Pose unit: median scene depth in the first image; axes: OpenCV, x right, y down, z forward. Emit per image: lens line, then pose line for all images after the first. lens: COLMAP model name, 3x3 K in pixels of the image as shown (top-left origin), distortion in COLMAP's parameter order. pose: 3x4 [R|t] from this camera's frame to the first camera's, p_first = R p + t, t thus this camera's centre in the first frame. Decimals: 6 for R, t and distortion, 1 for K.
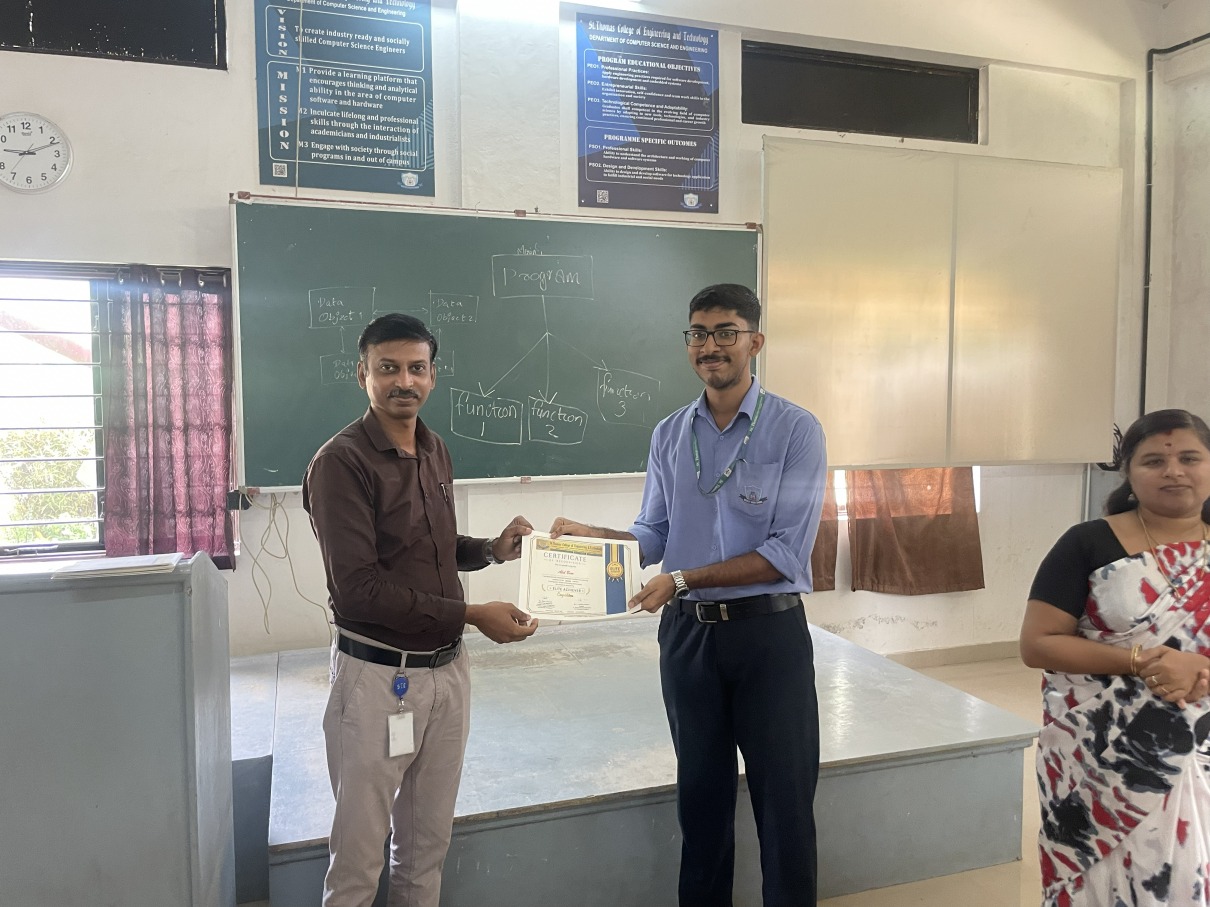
lens RADIAL K [[919.6, 0, 602.0], [0, 919.6, 441.2], [0, 0, 1]] dist [0.079007, -0.114455]
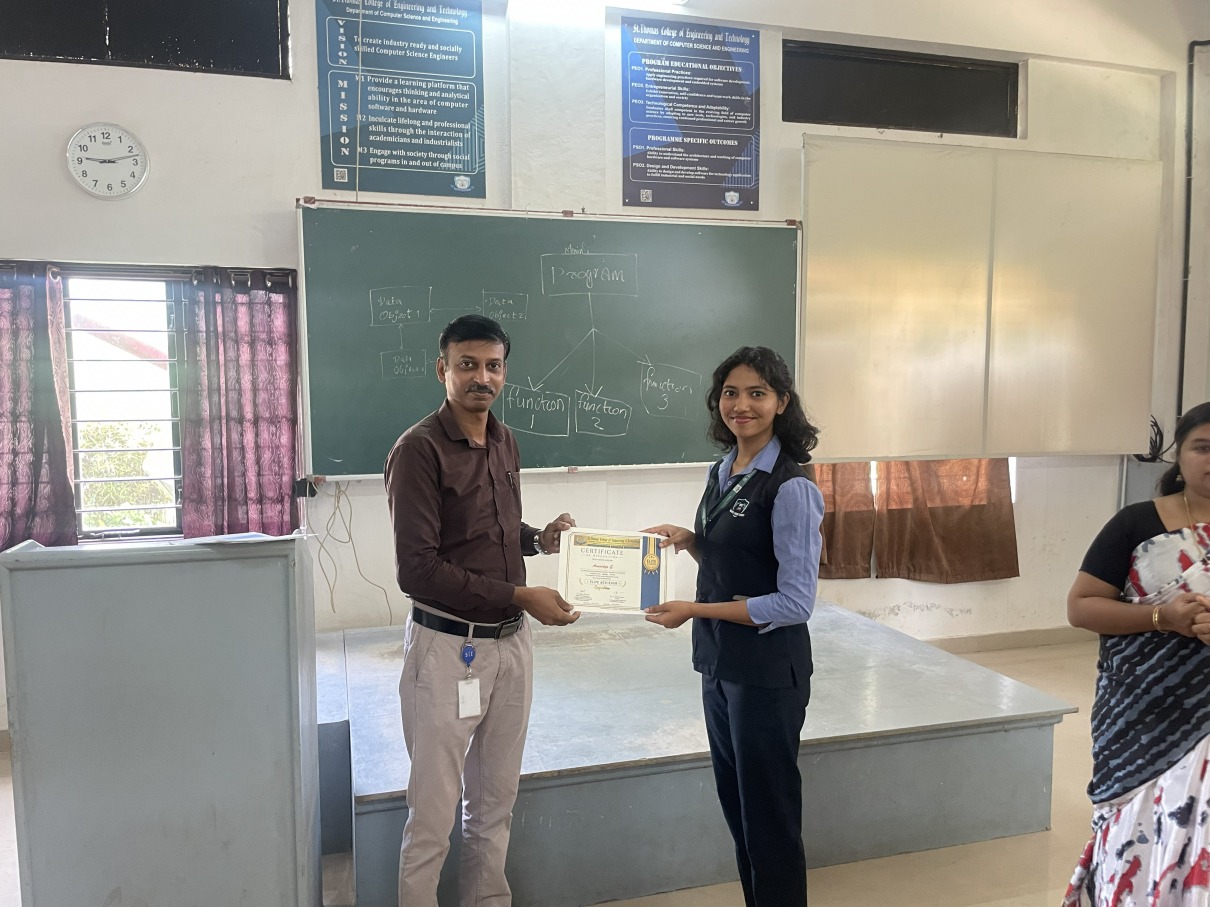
lens RADIAL K [[919.6, 0, 594.2], [0, 919.6, 458.5], [0, 0, 1]] dist [0.079007, -0.114455]
pose [[0.999158, 0.000567, -0.041024, -0.015877], [0.000460, 0.999687, 0.025017, 0.002983], [0.041025, -0.025015, 0.998845, -0.045494]]
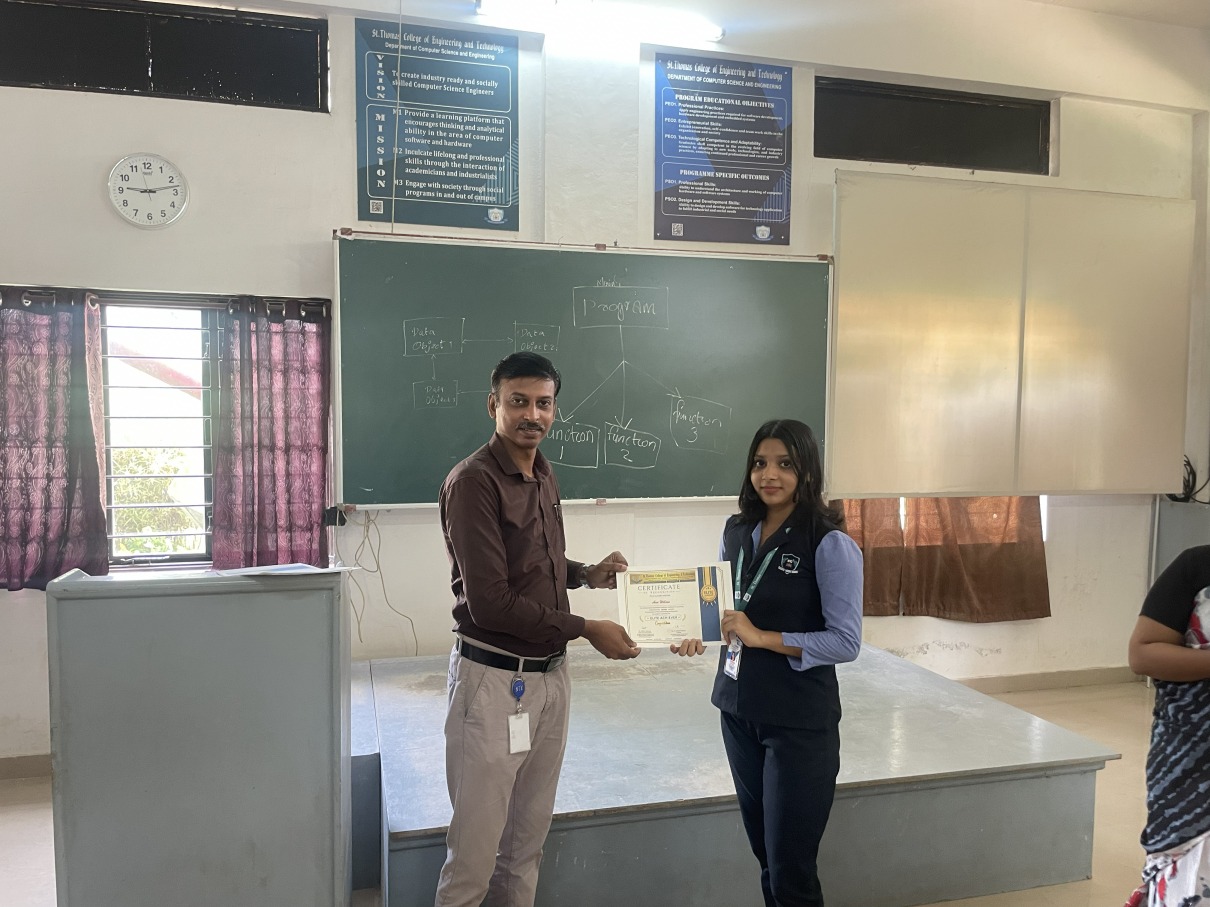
lens RADIAL K [[919.6, 0, 590.1], [0, 919.6, 463.6], [0, 0, 1]] dist [0.079007, -0.114455]
pose [[0.998271, 0.012972, -0.057334, -0.037105], [-0.013016, 0.999915, -0.000401, -0.000770], [0.057324, 0.001146, 0.998355, -0.042637]]
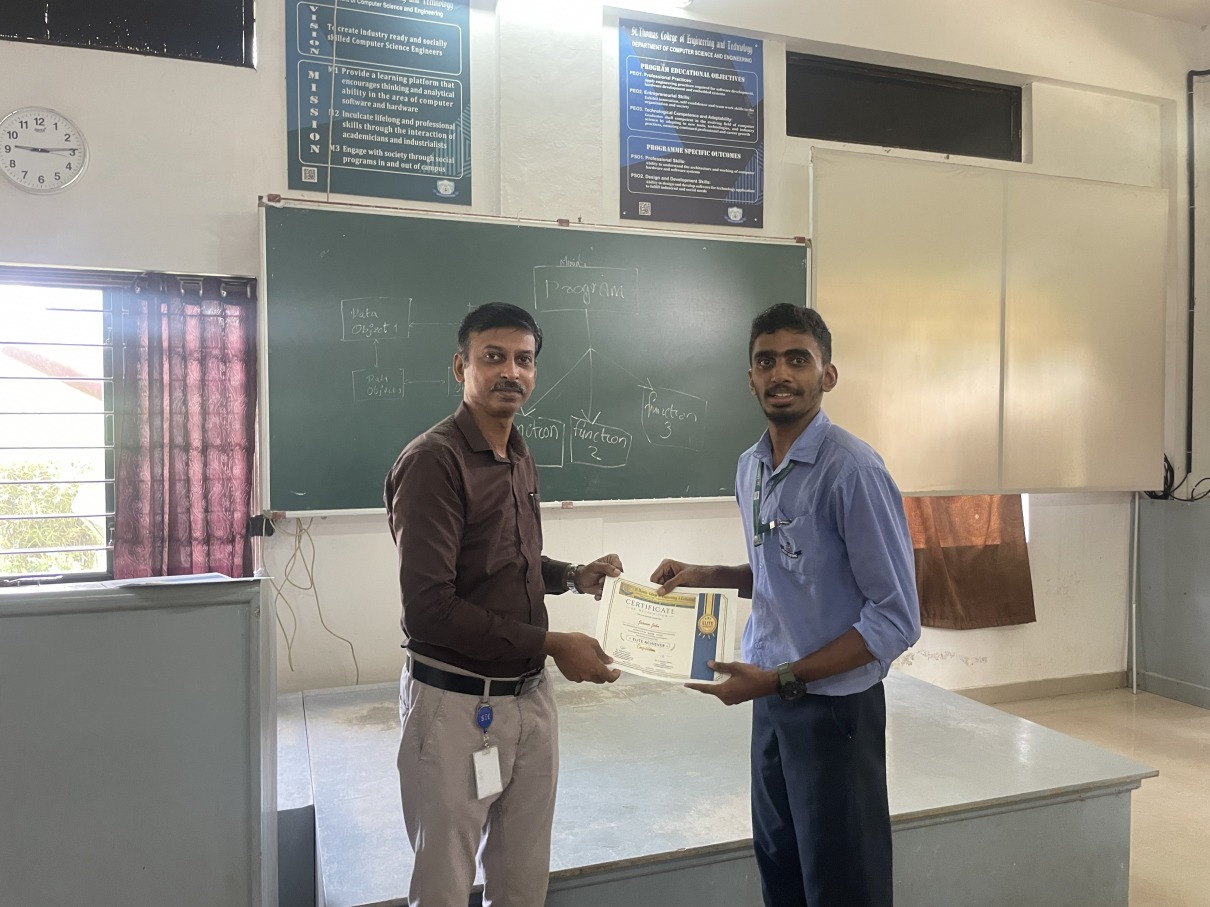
lens RADIAL K [[919.6, 0, 607.6], [0, 919.6, 449.8], [0, 0, 1]] dist [0.079007, -0.114455]
pose [[0.999699, 0.001227, 0.024502, -0.065840], [-0.000347, 0.999356, -0.035895, 0.019906], [-0.024530, 0.035876, 0.999055, 0.061302]]
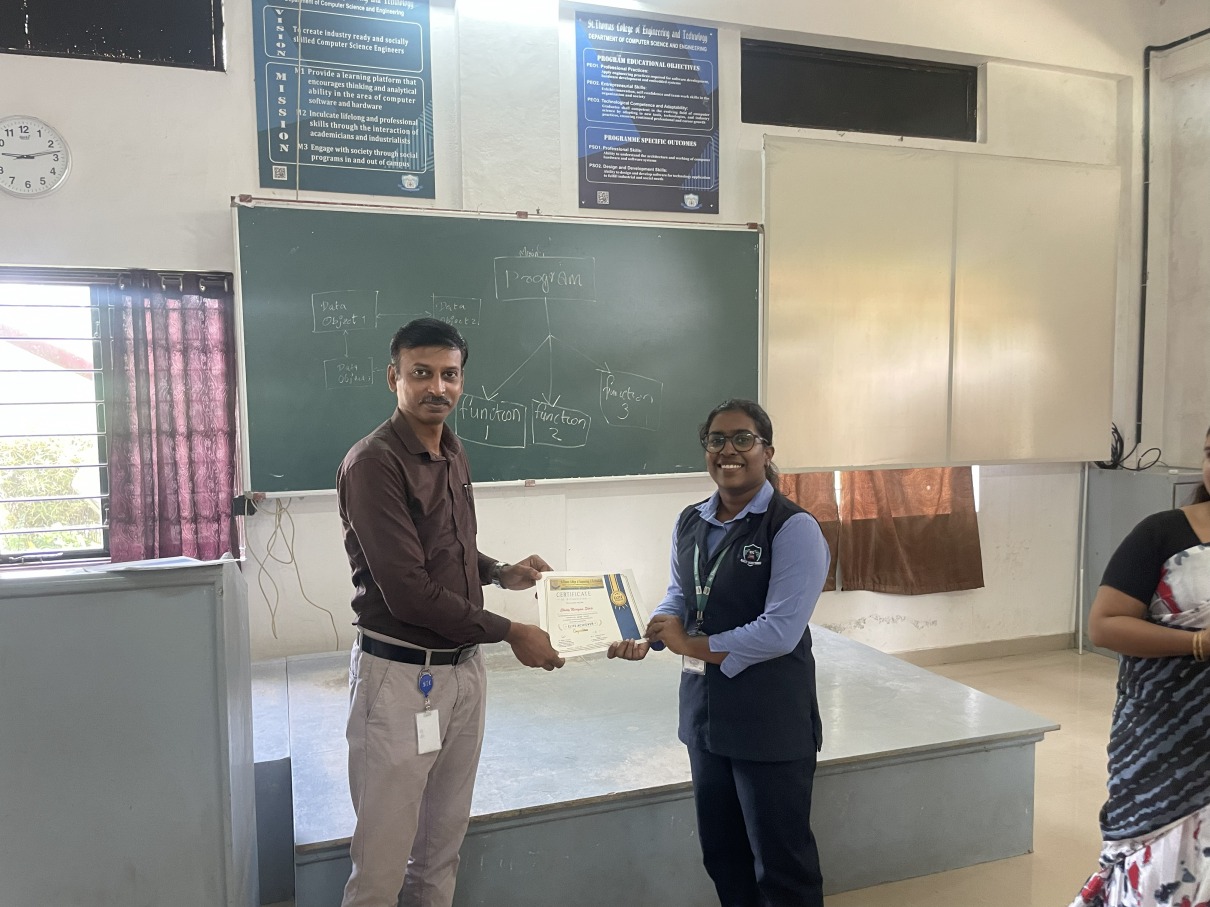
lens RADIAL K [[919.6, 0, 590.6], [0, 919.6, 463.7], [0, 0, 1]] dist [0.079007, -0.114455]
pose [[0.999931, -0.009680, 0.006671, -0.023918], [0.009569, 0.999819, 0.016426, 0.005335], [-0.006829, -0.016361, 0.999843, 0.000929]]
